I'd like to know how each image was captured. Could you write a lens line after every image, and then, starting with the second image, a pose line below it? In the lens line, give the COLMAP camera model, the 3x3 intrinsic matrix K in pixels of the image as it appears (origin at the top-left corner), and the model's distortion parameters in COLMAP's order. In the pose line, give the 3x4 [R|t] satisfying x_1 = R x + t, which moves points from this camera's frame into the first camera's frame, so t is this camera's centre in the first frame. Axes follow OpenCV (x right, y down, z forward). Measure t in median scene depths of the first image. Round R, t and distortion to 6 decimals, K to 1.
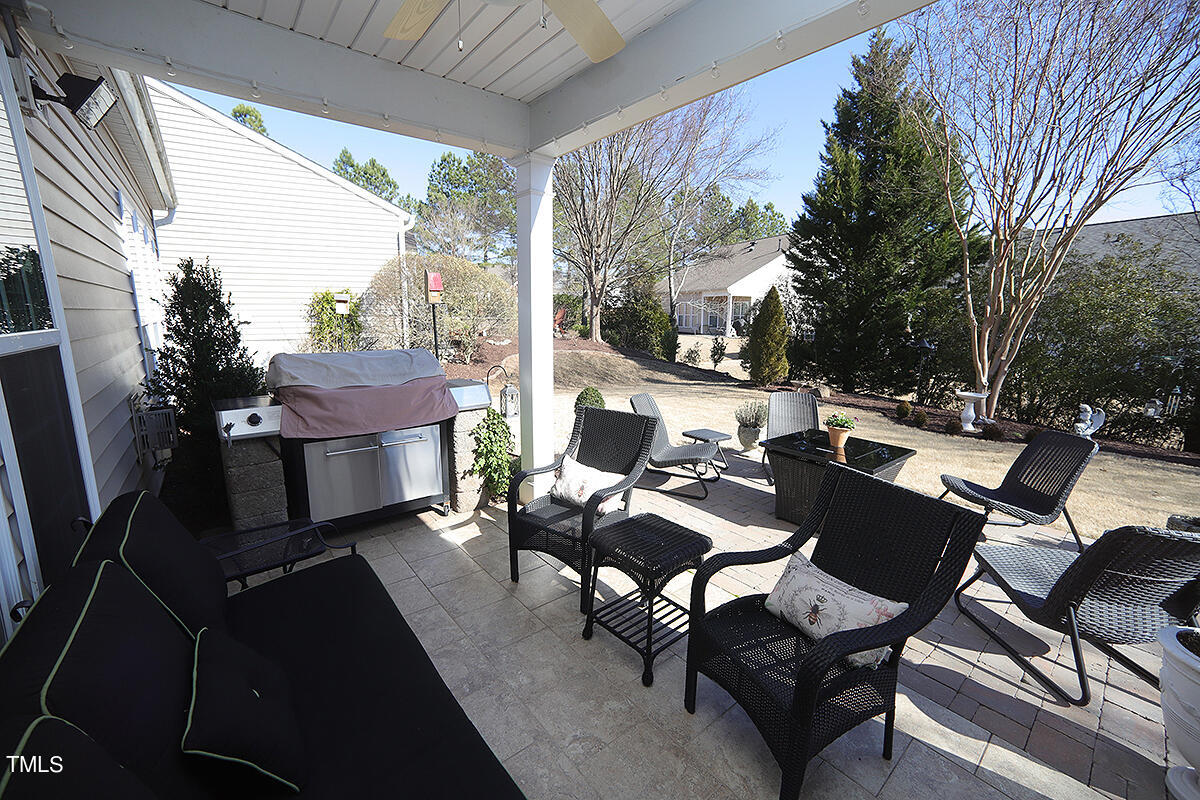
lens RADIAL K [[477.7, 0, 593.5], [0, 477.7, 397.4], [0, 0, 1]] dist [-0.076443, 0.034984]
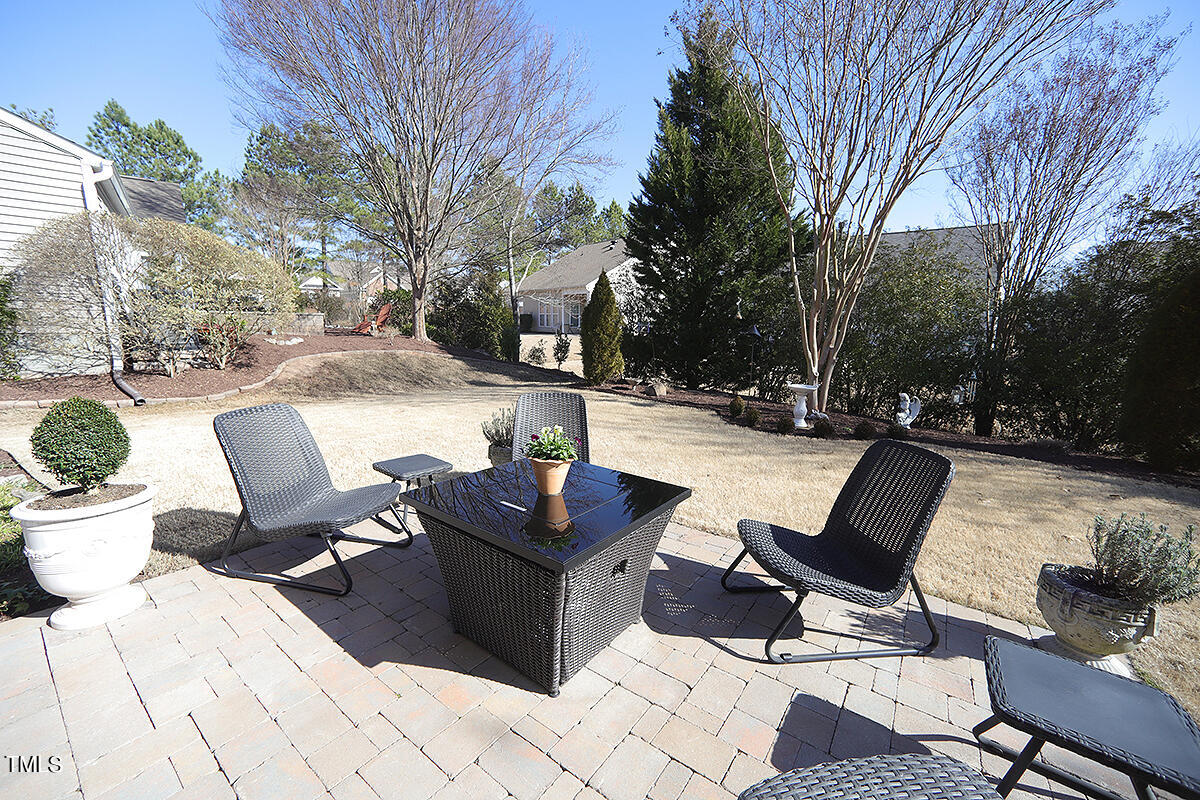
lens RADIAL K [[477.7, 0, 593.5], [0, 477.7, 397.4], [0, 0, 1]] dist [-0.076443, 0.034984]
pose [[0.968843, -0.038479, 0.244669, 0.137141], [0.039991, 0.999199, -0.001215, -0.000417], [-0.244426, 0.010961, 0.969606, 0.144302]]
